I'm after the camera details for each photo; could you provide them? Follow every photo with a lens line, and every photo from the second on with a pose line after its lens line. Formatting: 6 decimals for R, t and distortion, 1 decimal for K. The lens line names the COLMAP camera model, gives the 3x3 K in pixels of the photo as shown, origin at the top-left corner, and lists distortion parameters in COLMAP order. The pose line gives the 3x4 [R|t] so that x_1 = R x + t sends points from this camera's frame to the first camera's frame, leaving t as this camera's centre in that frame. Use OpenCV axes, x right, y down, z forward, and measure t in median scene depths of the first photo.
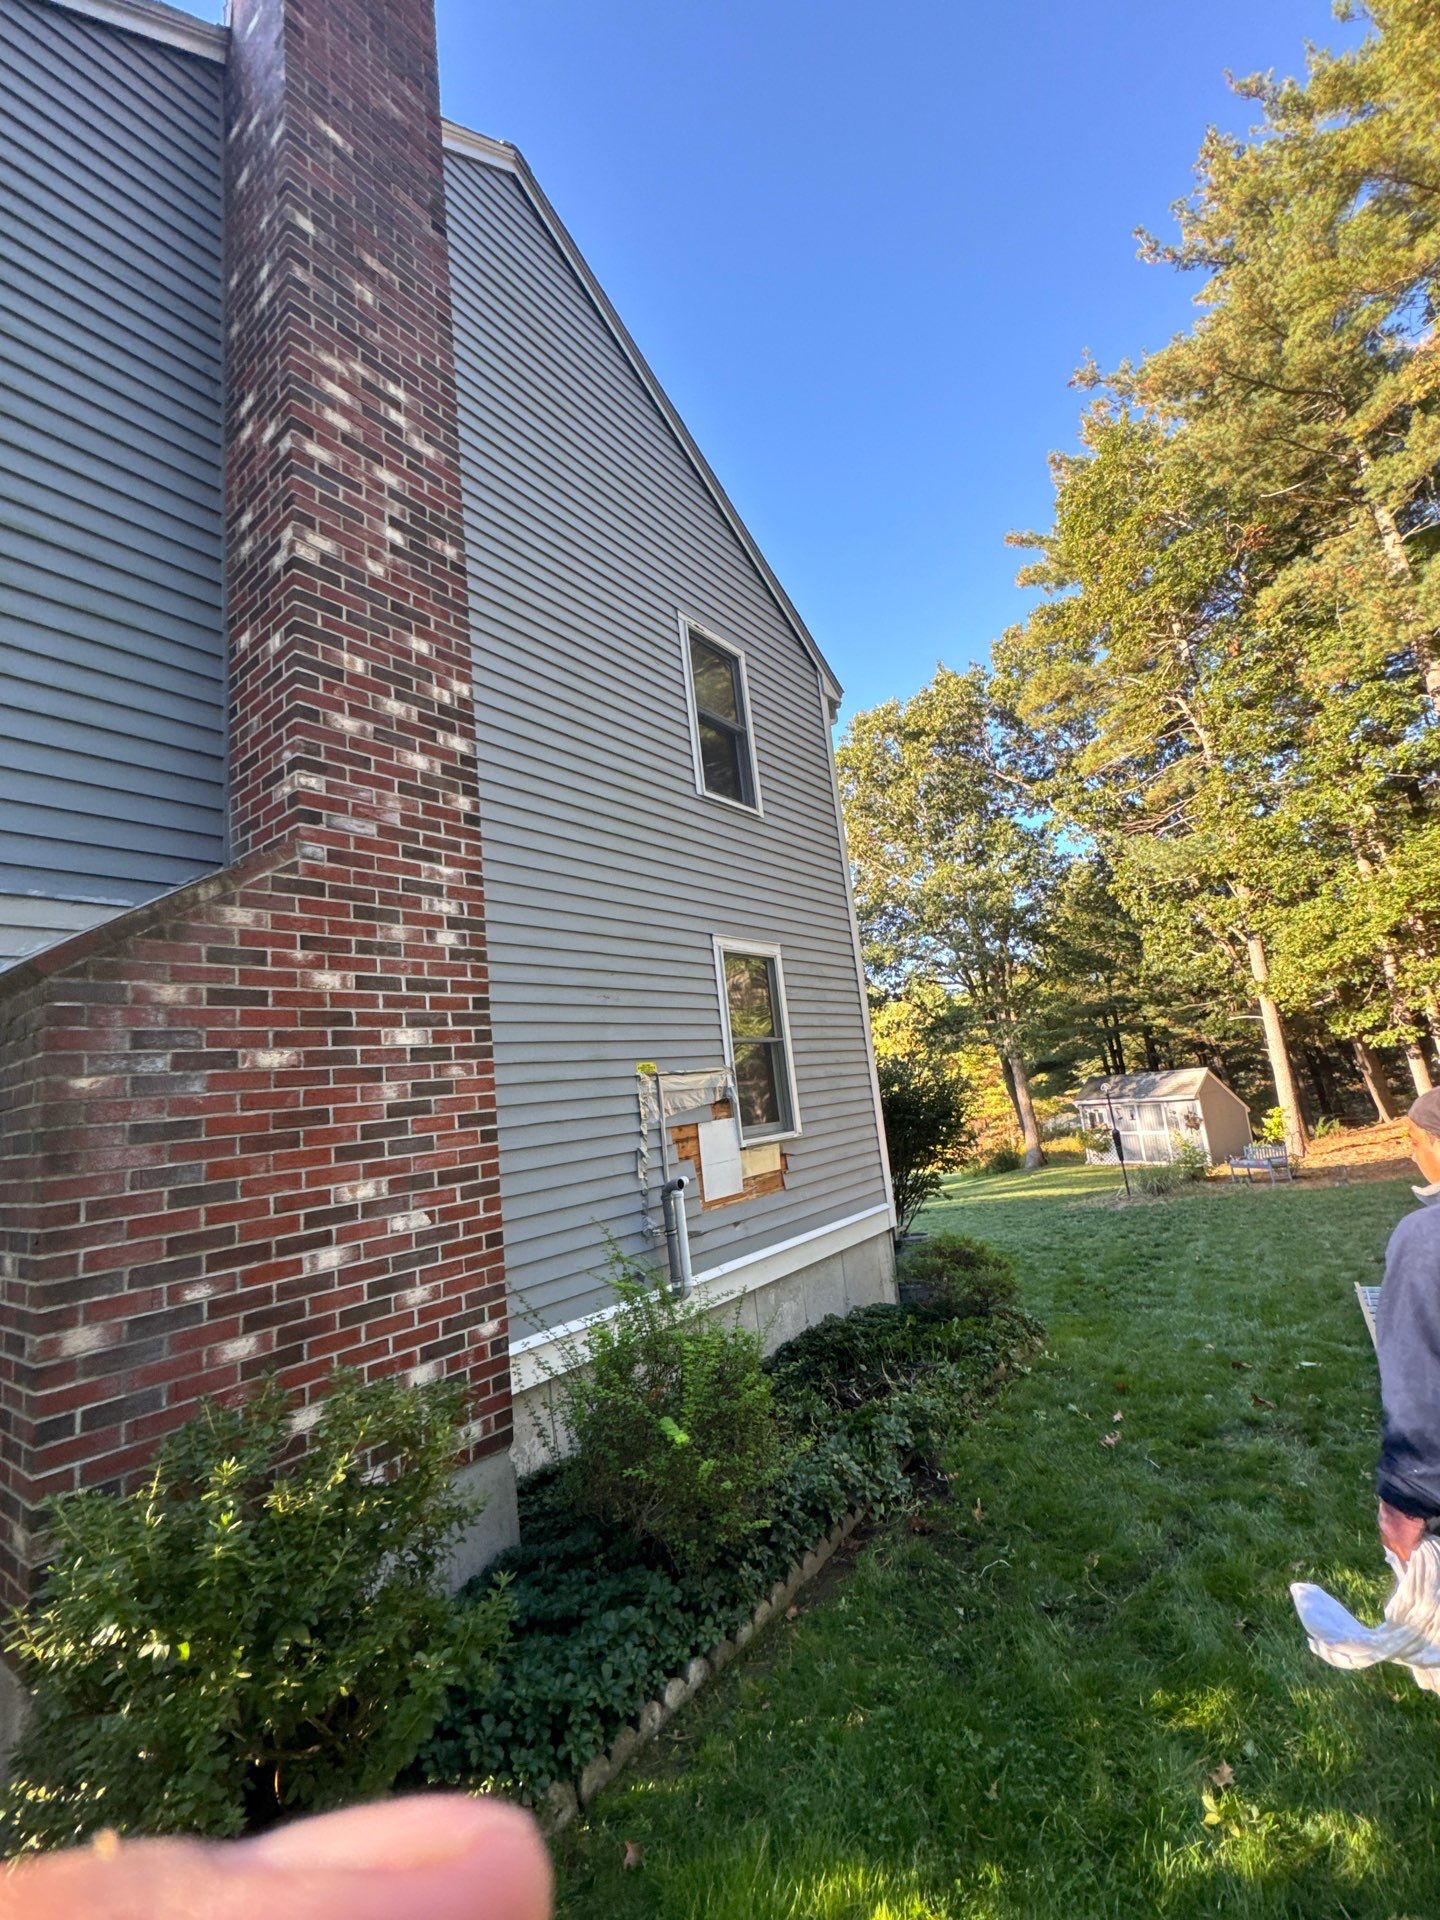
lens RADIAL K [[814.5, 0, 719.7], [0, 814.5, 960.9], [0, 0, 1]] dist [-0.001570, -0.000242]
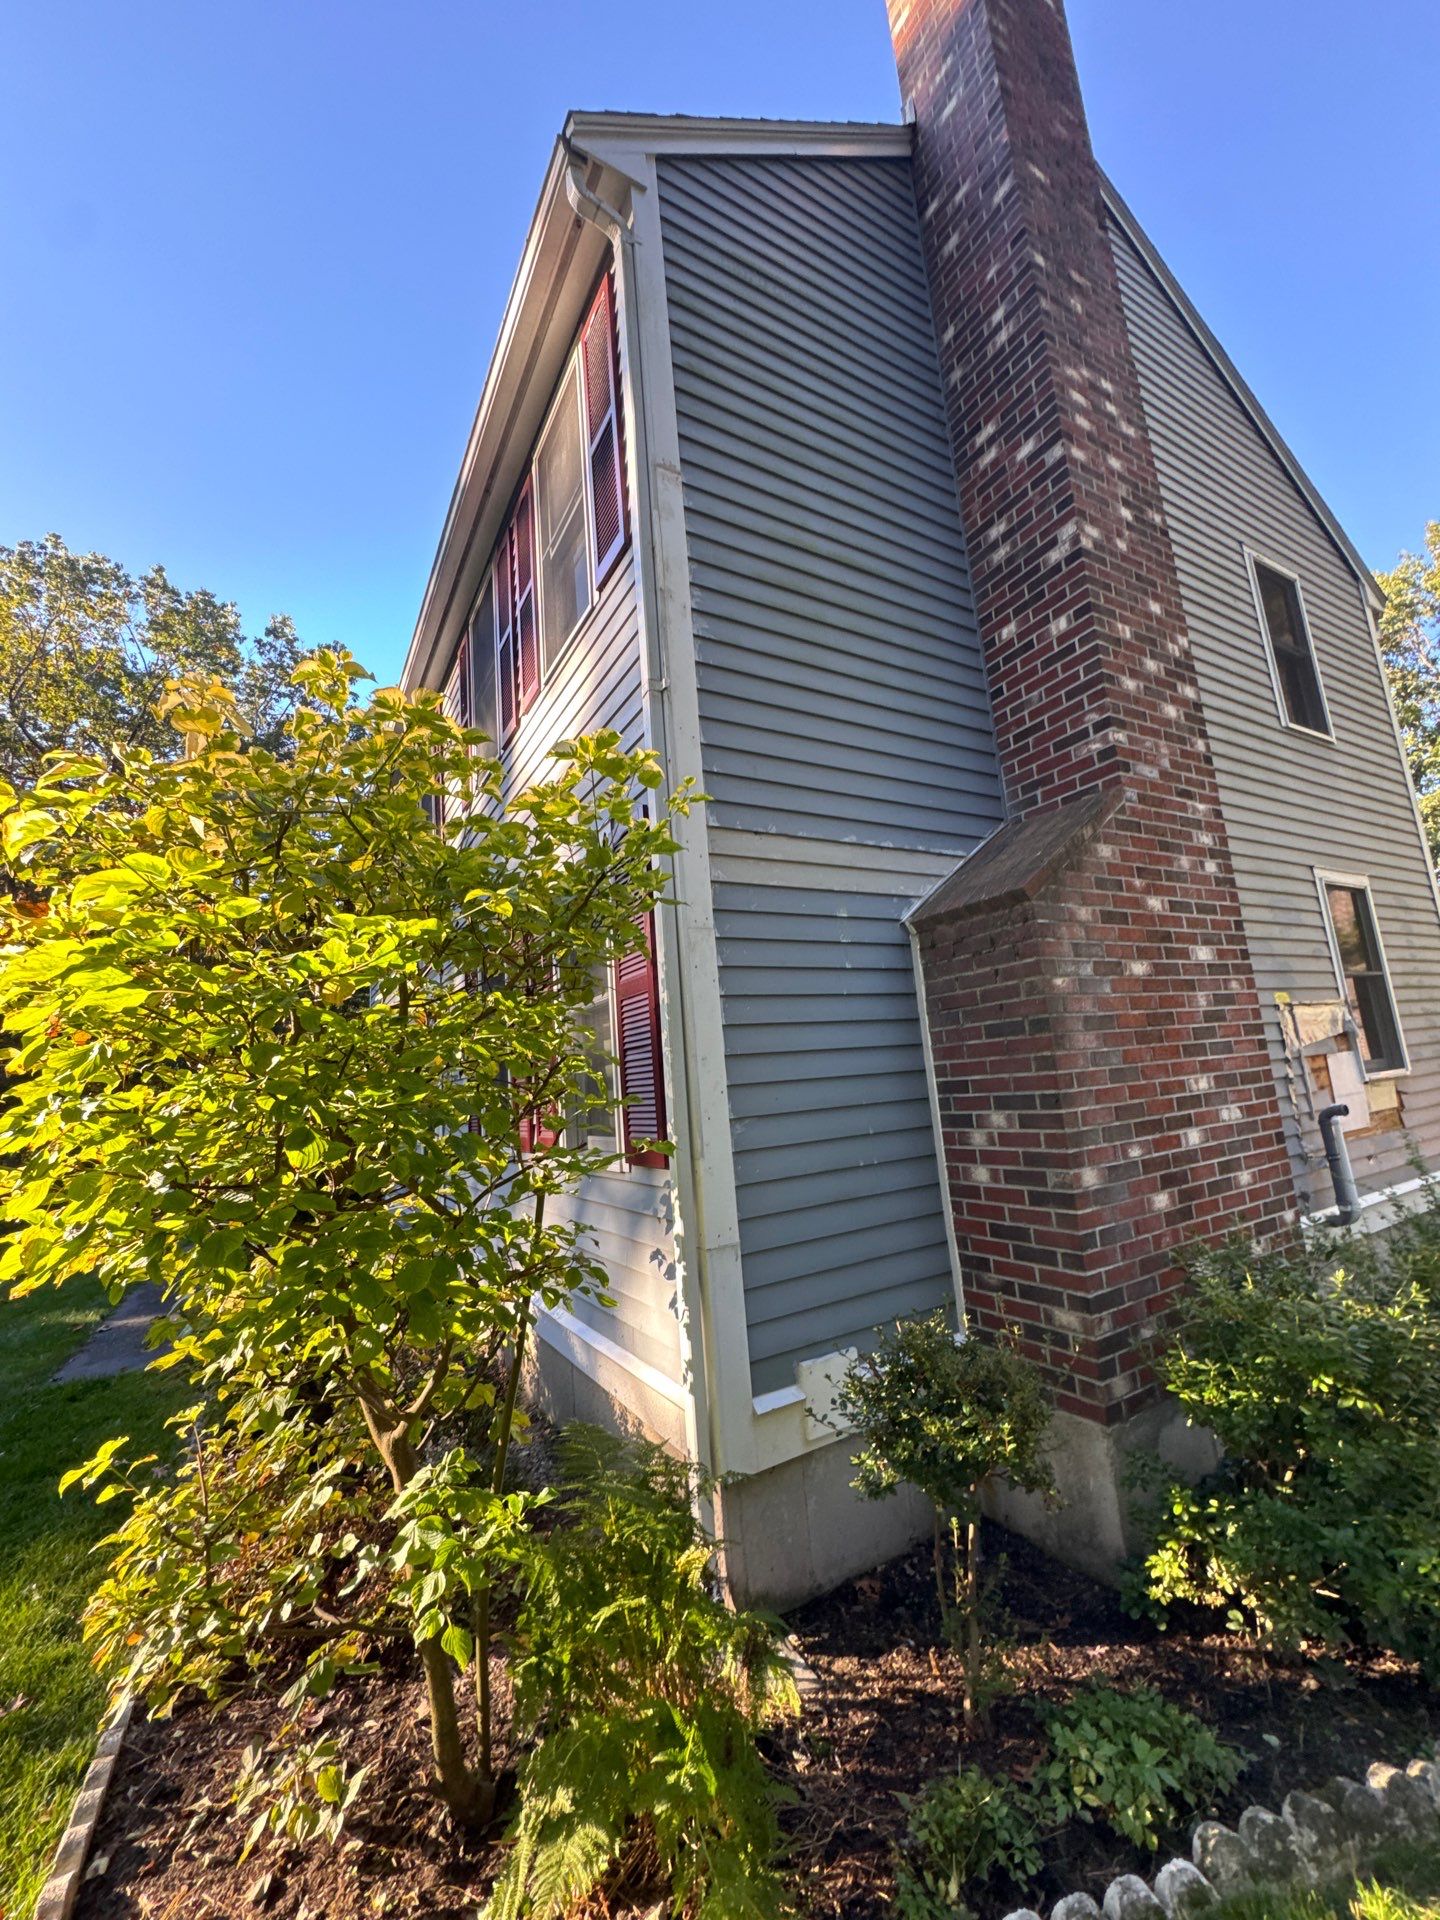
lens RADIAL K [[761.2, 0, 725.2], [0, 761.2, 959.5], [0, 0, 1]] dist [-0.002765, 0.000439]
pose [[0.925043, -0.034677, -0.378277, -0.581953], [0.047604, 0.998557, 0.024874, 0.042688], [0.376868, -0.041017, 0.925358, -0.222060]]
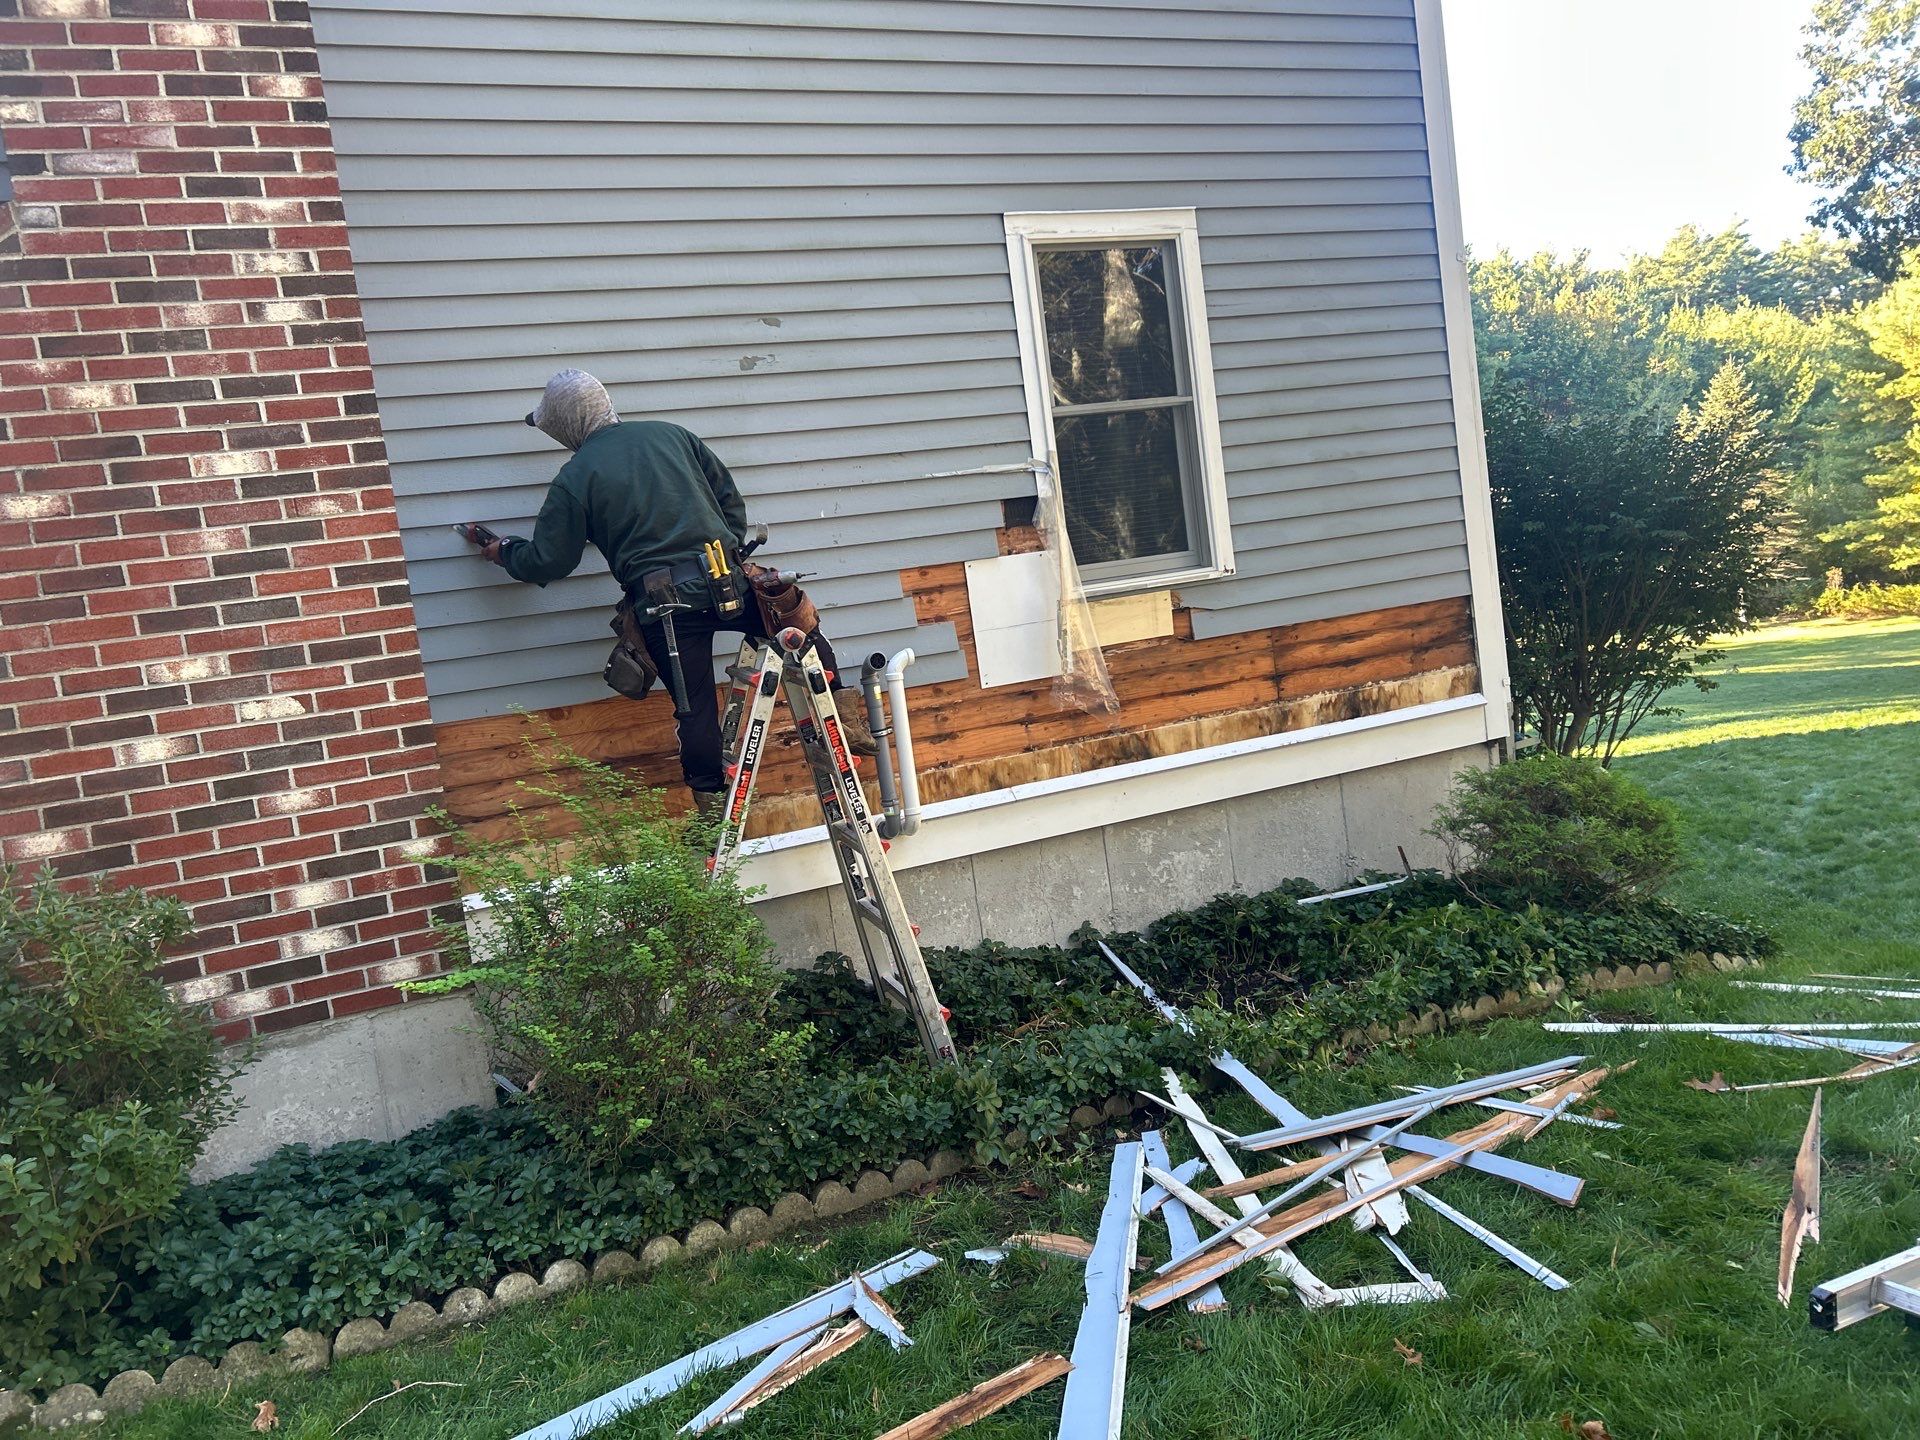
lens RADIAL K [[1427.0, 0, 958.5], [0, 1427.0, 714.0], [0, 0, 1]] dist [0.050546, -0.048942]
pose [[0.880357, 0.027534, -0.473512, 0.767746], [0.120094, 0.952844, 0.278686, 0.025353], [0.458857, -0.302209, 0.835536, 0.157297]]
